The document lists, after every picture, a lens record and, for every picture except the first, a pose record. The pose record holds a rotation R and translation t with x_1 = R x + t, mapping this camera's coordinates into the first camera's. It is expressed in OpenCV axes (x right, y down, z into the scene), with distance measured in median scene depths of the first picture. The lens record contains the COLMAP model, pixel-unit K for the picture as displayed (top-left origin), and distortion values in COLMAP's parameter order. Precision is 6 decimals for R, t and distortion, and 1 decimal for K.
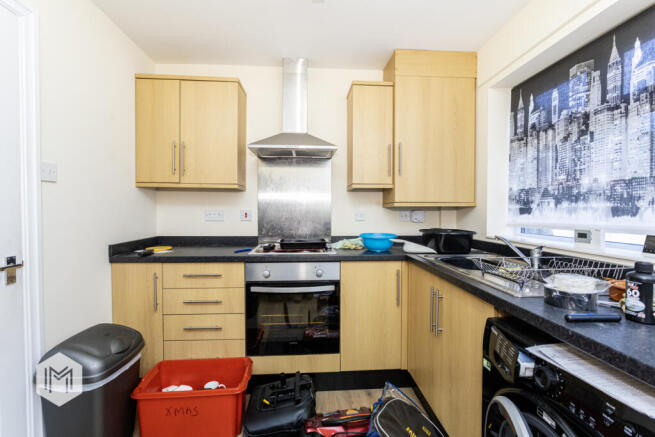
lens RADIAL K [[321.1, 0, 329.3], [0, 321.1, 215.5], [0, 0, 1]] dist [-0.003118, 0.002279]
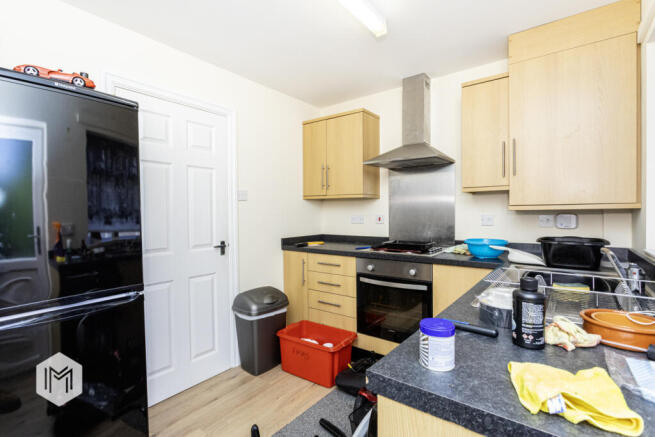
lens RADIAL K [[321.1, 0, 326.3], [0, 321.1, 218.4], [0, 0, 1]] dist [-0.003118, 0.002279]
pose [[0.743562, 0.001924, -0.668664, 0.473910], [-0.001293, 0.999998, 0.001438, -0.006639], [0.668665, -0.000205, 0.743563, -0.009932]]
